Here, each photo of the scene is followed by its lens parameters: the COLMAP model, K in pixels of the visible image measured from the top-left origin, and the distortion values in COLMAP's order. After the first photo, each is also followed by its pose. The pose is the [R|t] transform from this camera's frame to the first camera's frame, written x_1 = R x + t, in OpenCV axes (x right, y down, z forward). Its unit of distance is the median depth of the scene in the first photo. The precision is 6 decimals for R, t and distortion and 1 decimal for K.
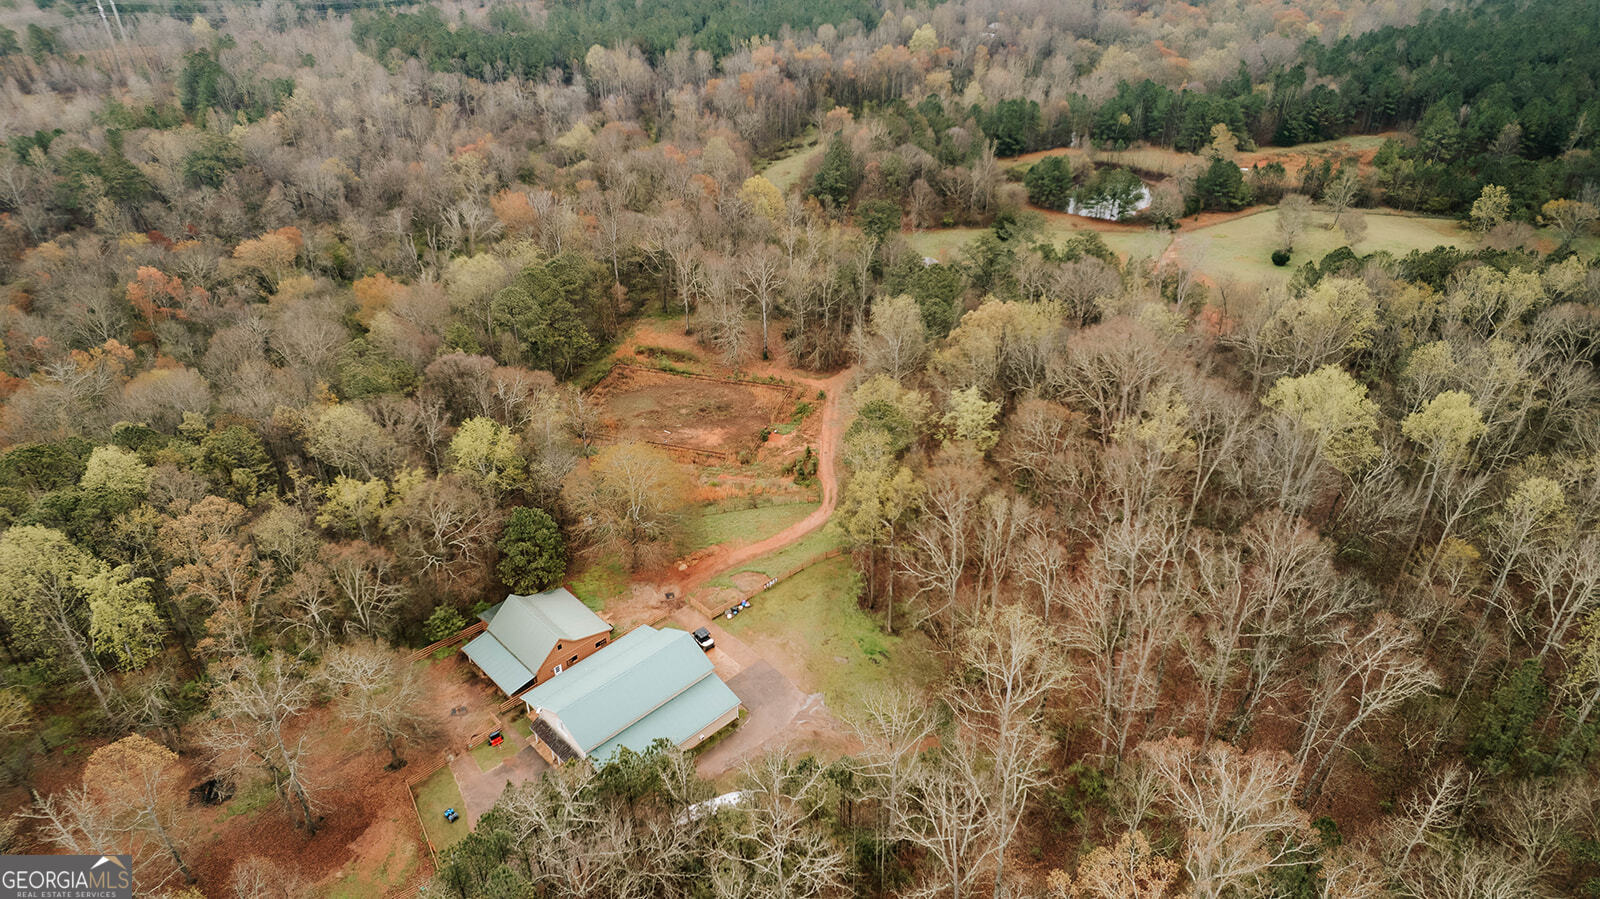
lens RADIAL K [[1006.9, 0, 800.0], [0, 1006.9, 449.5], [0, 0, 1]] dist [-0.060048, 0.059876]
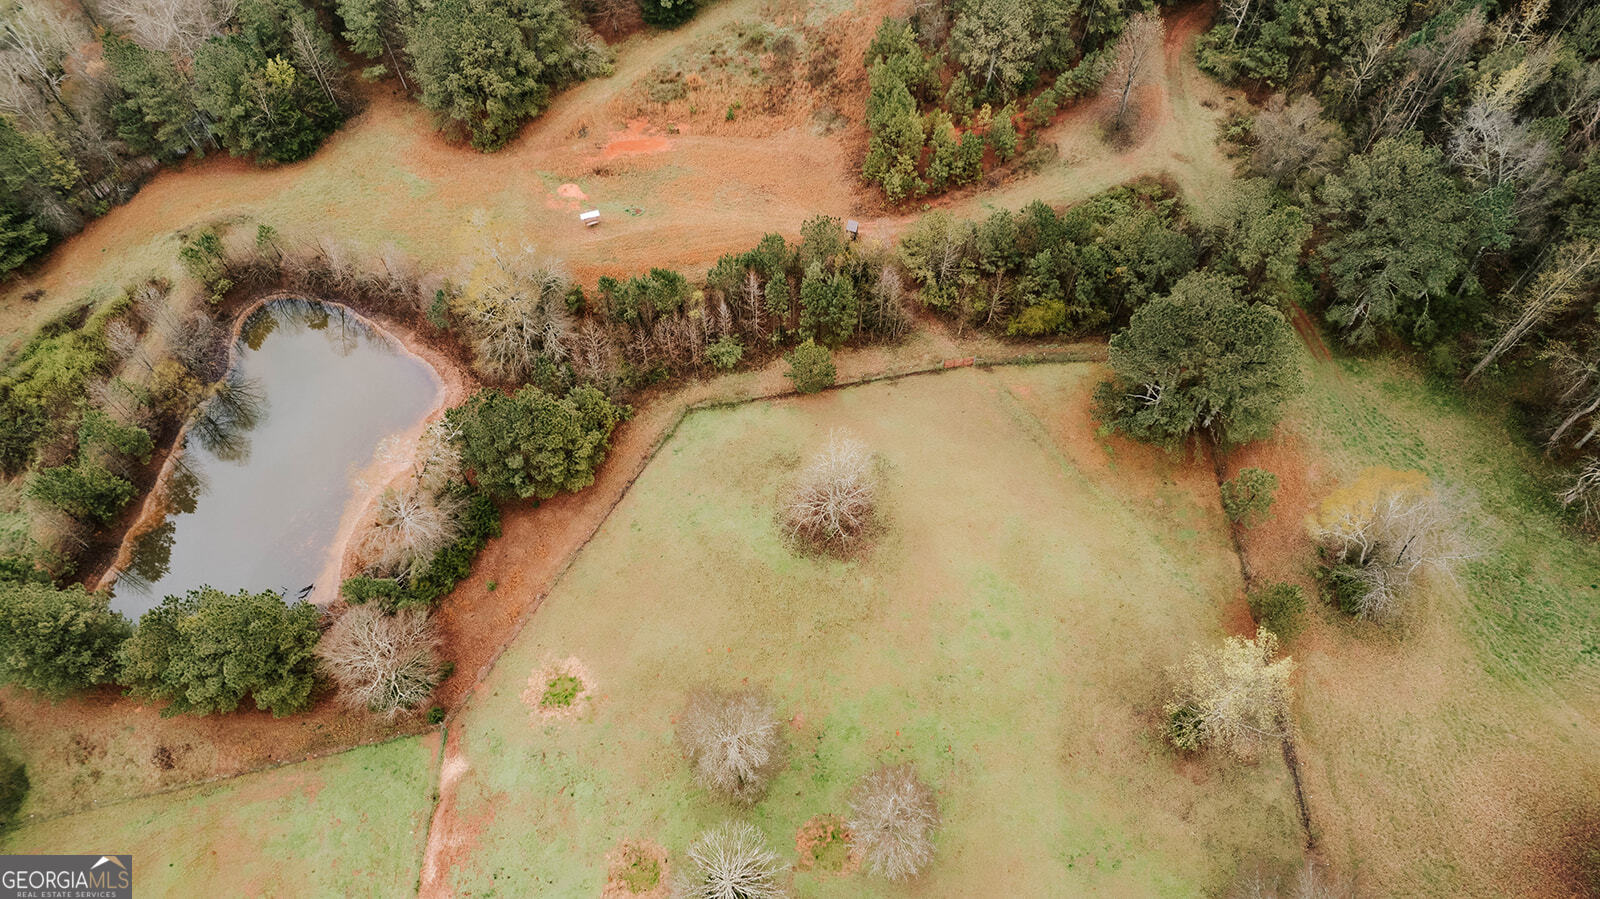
lens RADIAL K [[1006.9, 0, 800.0], [0, 1006.9, 449.5], [0, 0, 1]] dist [-0.060048, 0.059876]
pose [[0.871161, -0.423295, 0.248797, 0.331454], [0.270311, 0.836486, 0.476680, -0.324800], [-0.409891, -0.348012, 0.843135, 0.516971]]
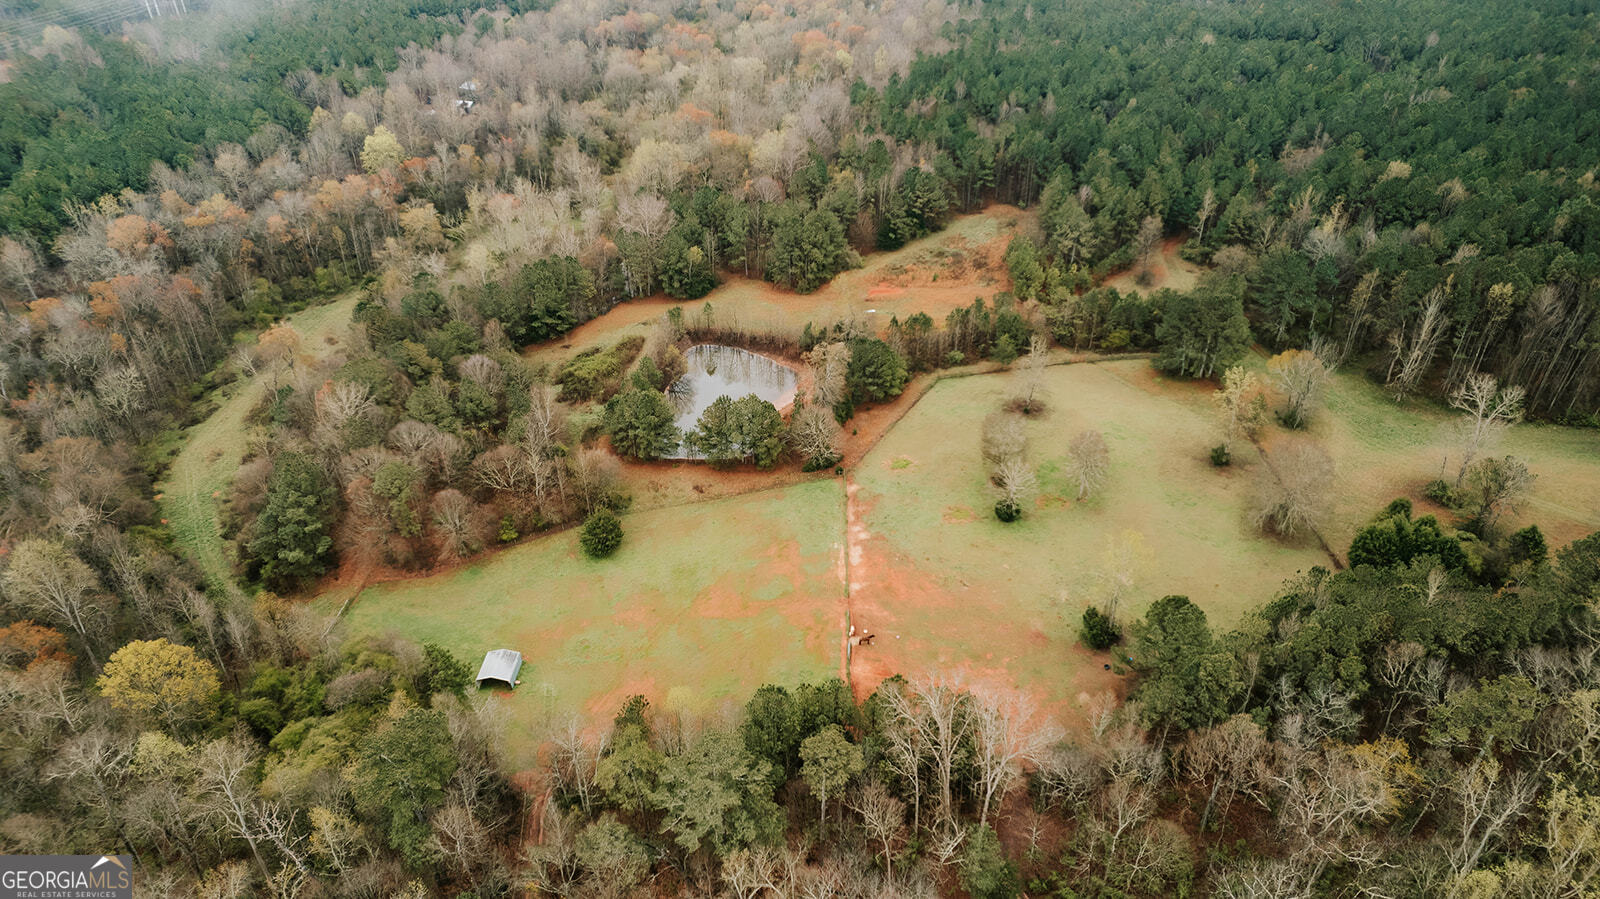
lens RADIAL K [[1006.9, 0, 800.0], [0, 1006.9, 449.5], [0, 0, 1]] dist [-0.060048, 0.059876]
pose [[0.880432, -0.272665, 0.387934, 0.064304], [0.260582, 0.961741, 0.084571, -0.225790], [-0.396151, 0.026630, 0.917799, 0.281137]]
